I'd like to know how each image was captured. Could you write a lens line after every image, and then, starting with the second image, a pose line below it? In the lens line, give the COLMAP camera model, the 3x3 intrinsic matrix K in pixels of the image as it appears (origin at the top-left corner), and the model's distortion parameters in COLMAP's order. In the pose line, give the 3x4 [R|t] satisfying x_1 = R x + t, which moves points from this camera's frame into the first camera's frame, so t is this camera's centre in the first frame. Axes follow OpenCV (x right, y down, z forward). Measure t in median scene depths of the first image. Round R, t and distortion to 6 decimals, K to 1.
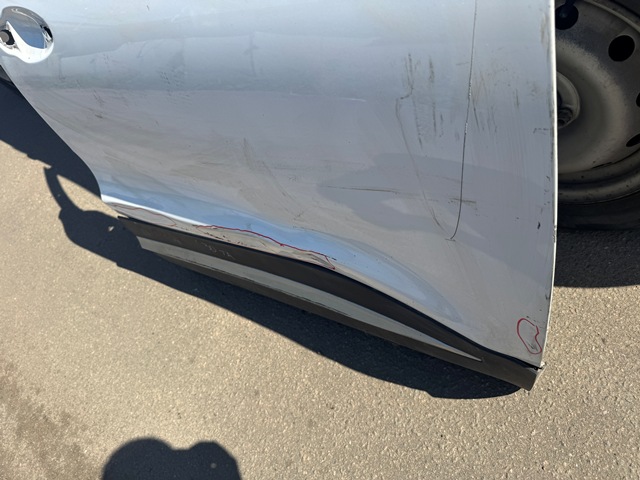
lens RADIAL K [[491.5, 0, 320.9], [0, 491.5, 250.8], [0, 0, 1]] dist [0.014546, -0.037457]
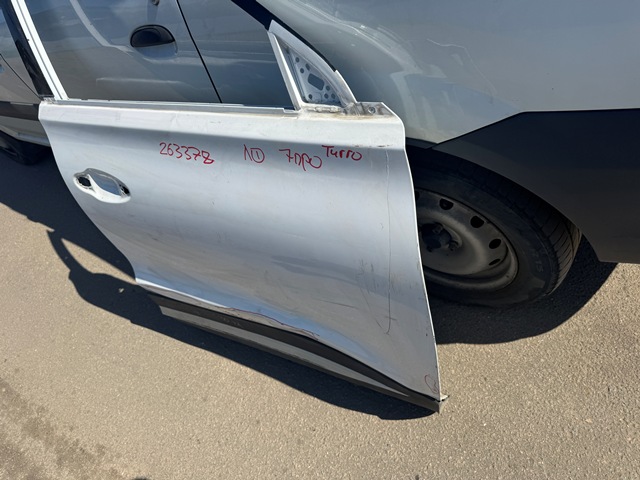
lens RADIAL K [[491.5, 0, 320.9], [0, 491.5, 250.8], [0, 0, 1]] dist [0.014546, -0.037457]
pose [[0.995429, -0.015871, 0.094174, -0.069972], [0.019699, 0.999011, -0.039857, -0.123900], [-0.093448, 0.041530, 0.994758, -0.384213]]
